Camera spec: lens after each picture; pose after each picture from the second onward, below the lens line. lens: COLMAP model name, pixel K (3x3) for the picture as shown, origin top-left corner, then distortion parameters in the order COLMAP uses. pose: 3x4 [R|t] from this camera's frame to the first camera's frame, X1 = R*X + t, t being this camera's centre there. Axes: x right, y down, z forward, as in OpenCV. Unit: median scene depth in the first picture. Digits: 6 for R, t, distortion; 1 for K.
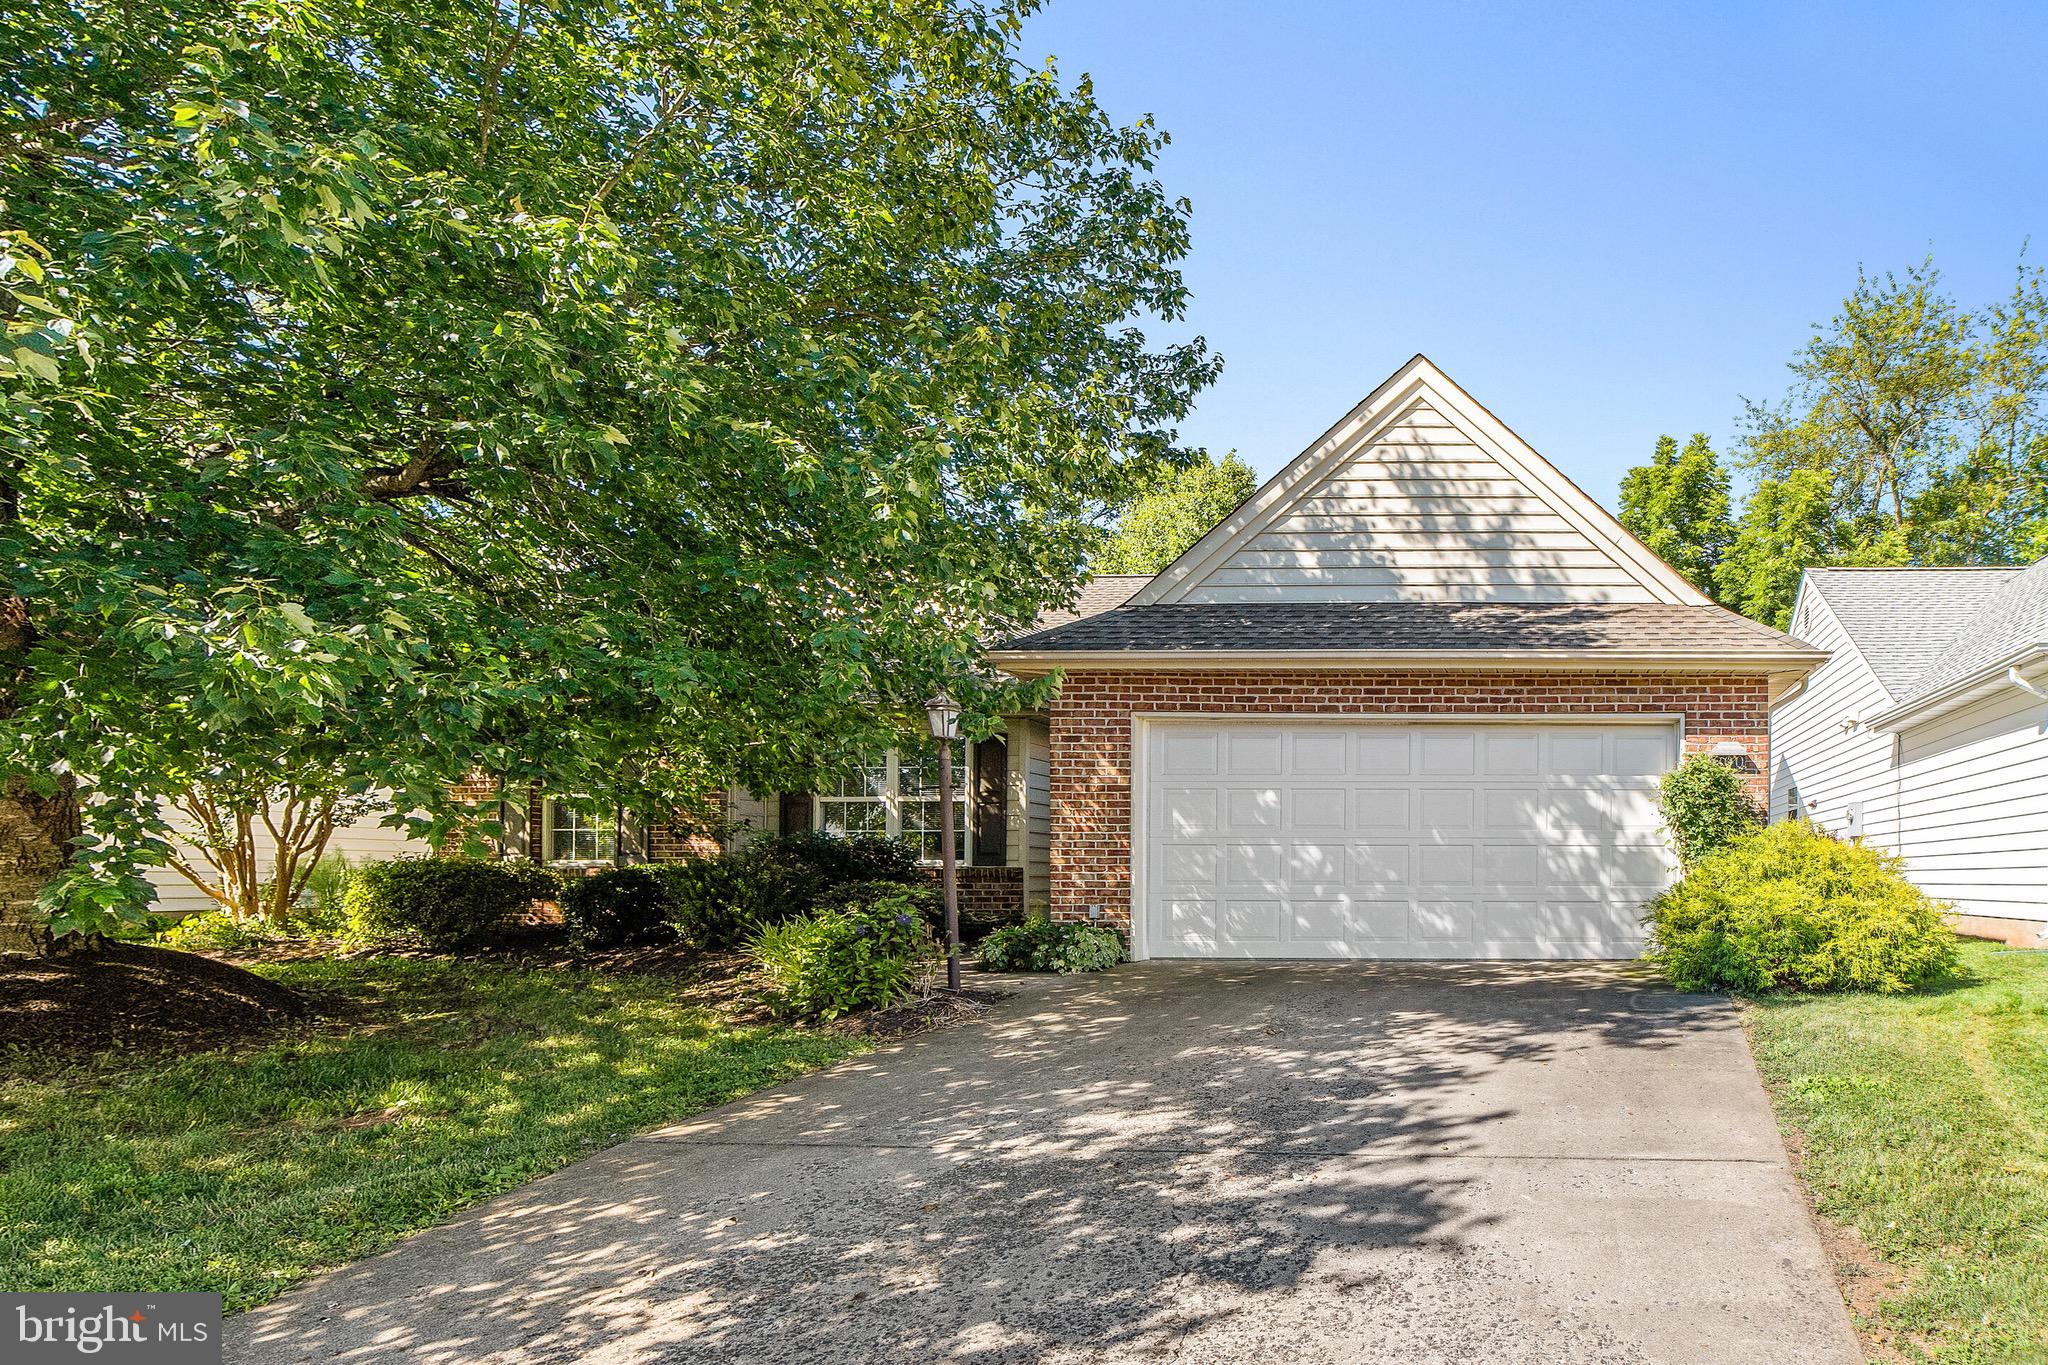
lens RADIAL K [[1315.7, 0, 950.4], [0, 1315.7, 632.1], [0, 0, 1]] dist [-0.036631, 0.021080]
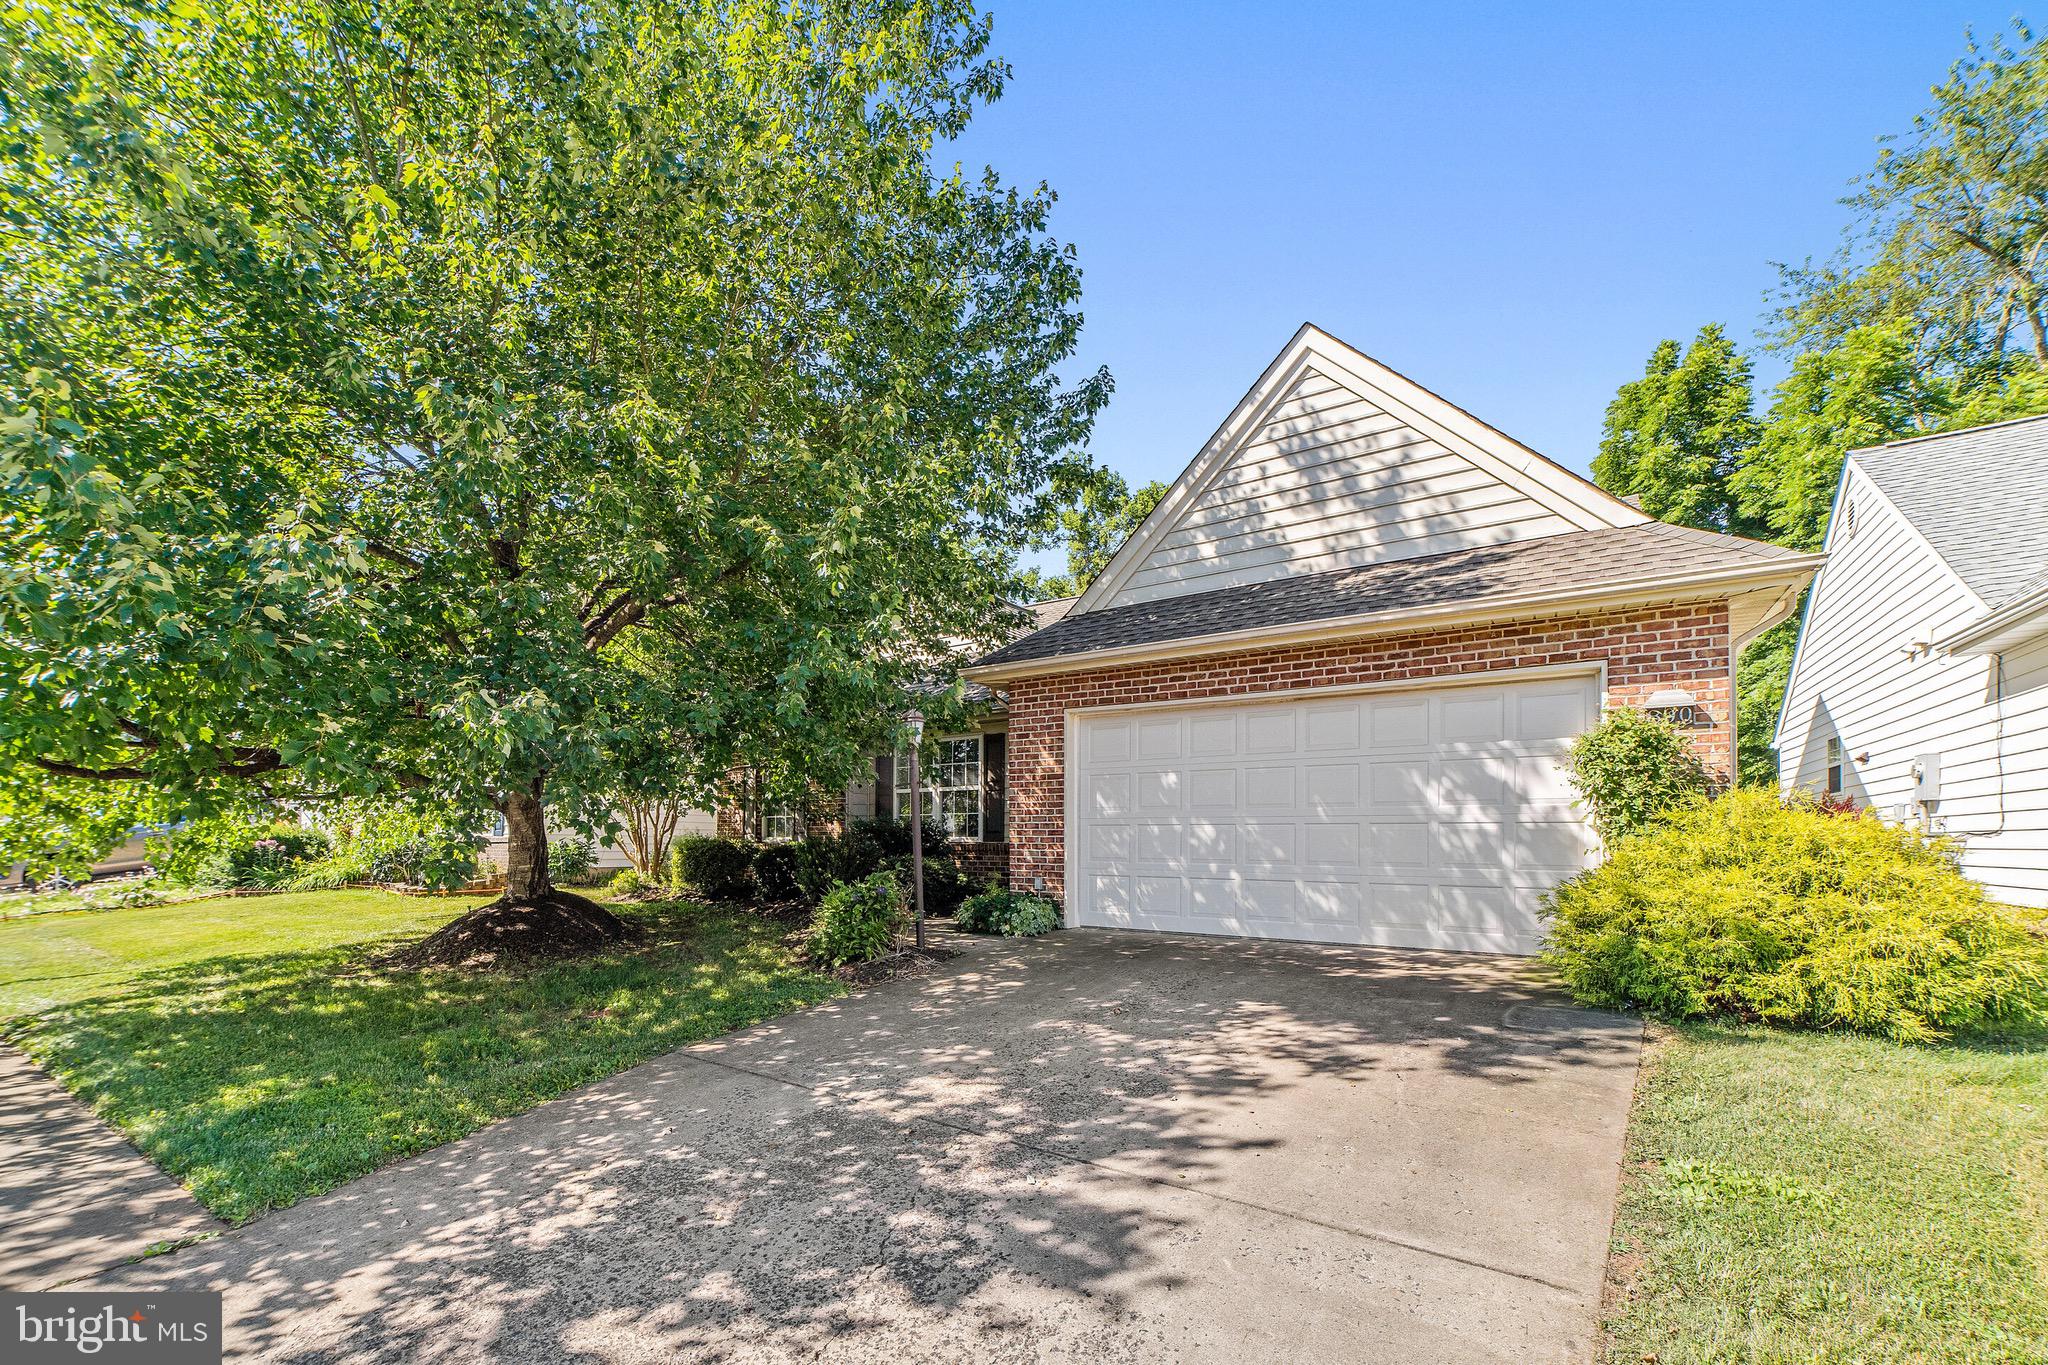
lens RADIAL K [[807.8, 0, 1013.1], [0, 807.8, 696.7], [0, 0, 1]] dist [-0.024194, 0.009564]
pose [[0.894458, -0.090607, -0.437877, 0.419982], [0.110625, 0.993654, 0.020366, 0.031732], [0.433252, -0.066657, 0.898804, 0.361501]]
